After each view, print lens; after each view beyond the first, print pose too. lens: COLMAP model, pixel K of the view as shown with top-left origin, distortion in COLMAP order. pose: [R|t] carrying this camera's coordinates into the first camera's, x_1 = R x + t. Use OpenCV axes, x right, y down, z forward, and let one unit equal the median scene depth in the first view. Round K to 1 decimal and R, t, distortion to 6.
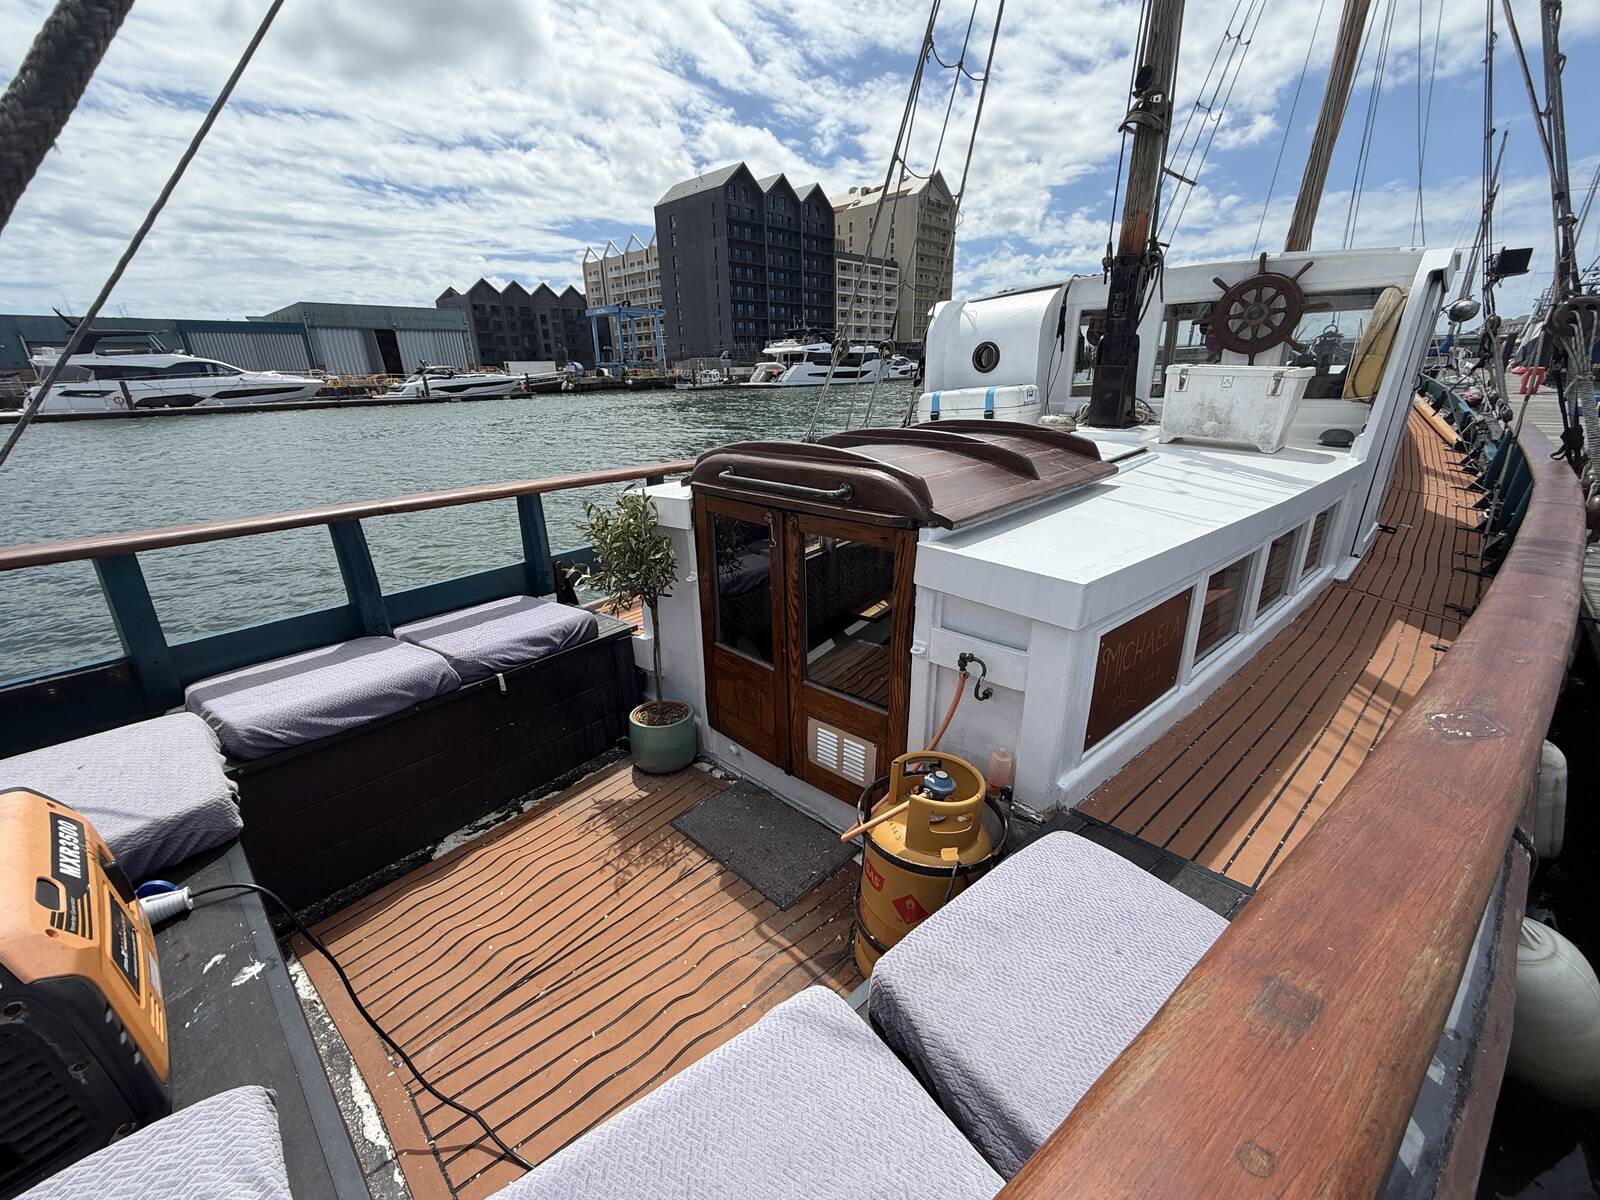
lens RADIAL K [[634.6, 0, 792.5], [0, 634.6, 601.3], [0, 0, 1]] dist [0.000333, 0.000202]
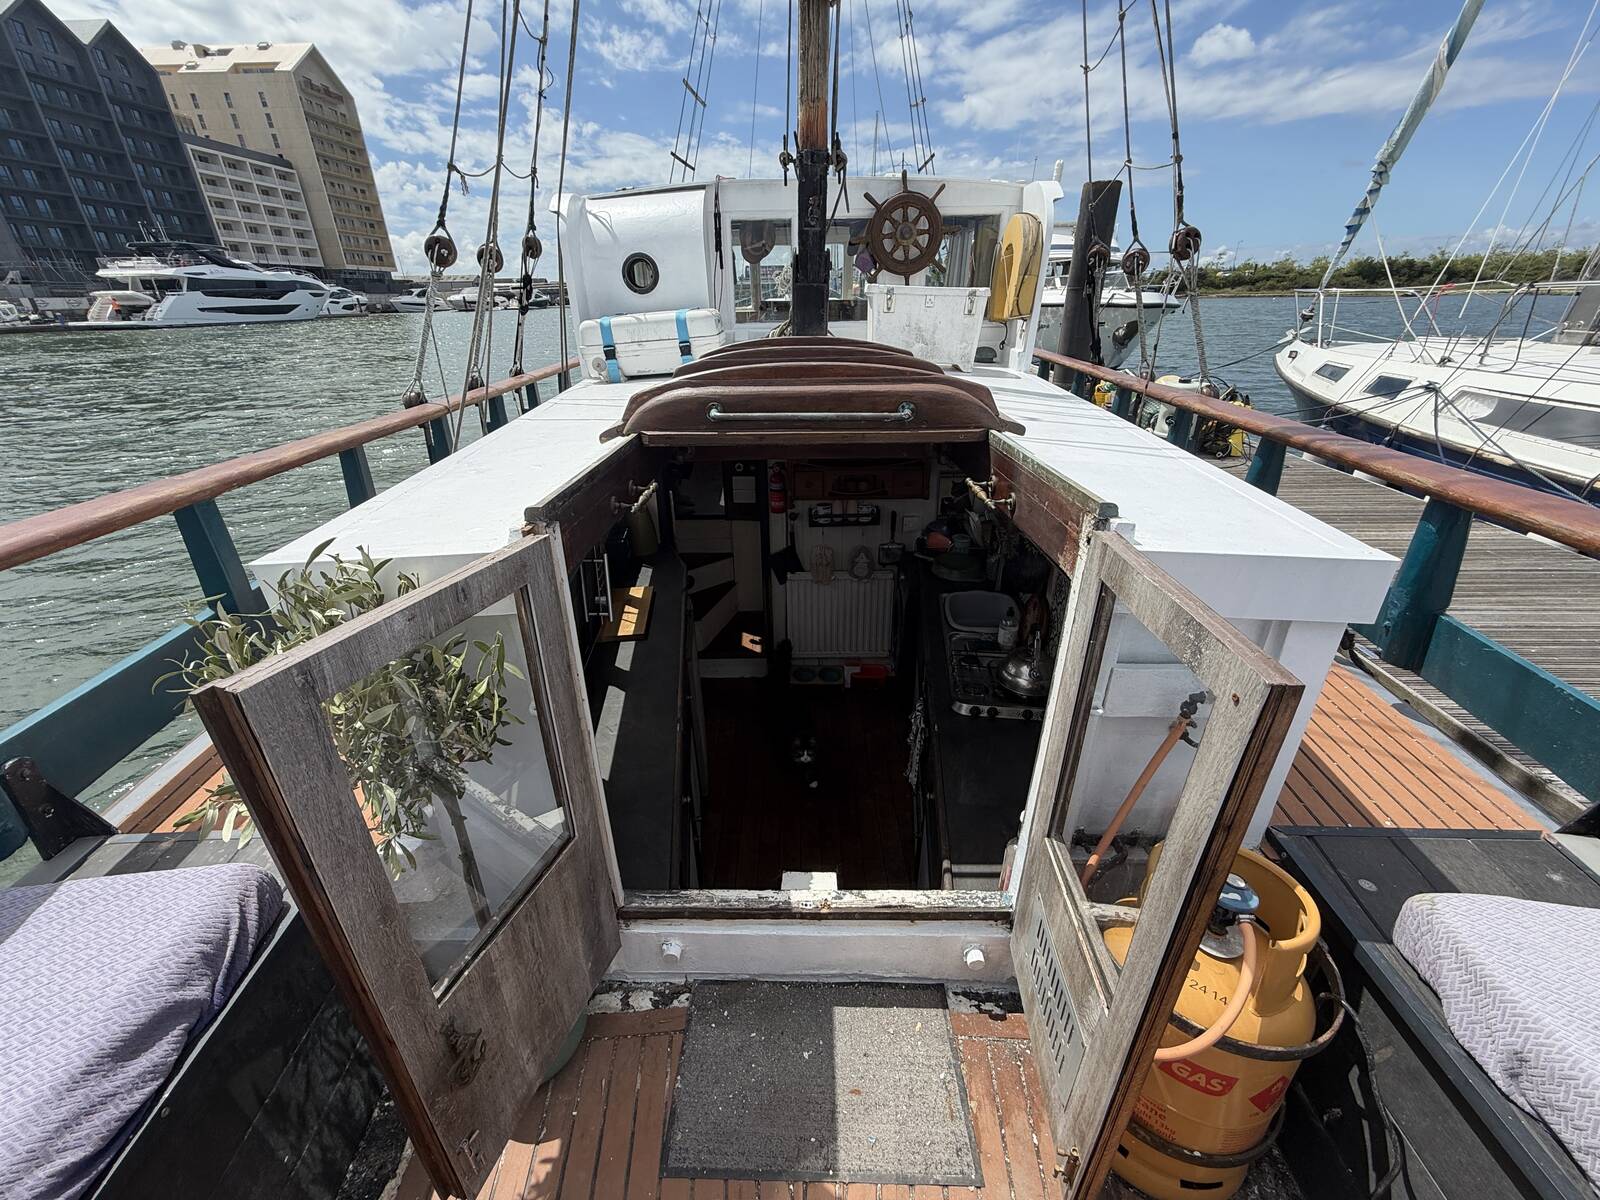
lens RADIAL K [[634.6, 0, 792.5], [0, 634.6, 601.3], [0, 0, 1]] dist [0.000333, 0.000202]
pose [[0.741695, -0.280534, 0.609253, -0.186261], [0.226550, 0.959730, 0.166114, -0.096512], [-0.631318, 0.014820, 0.775382, 0.329539]]
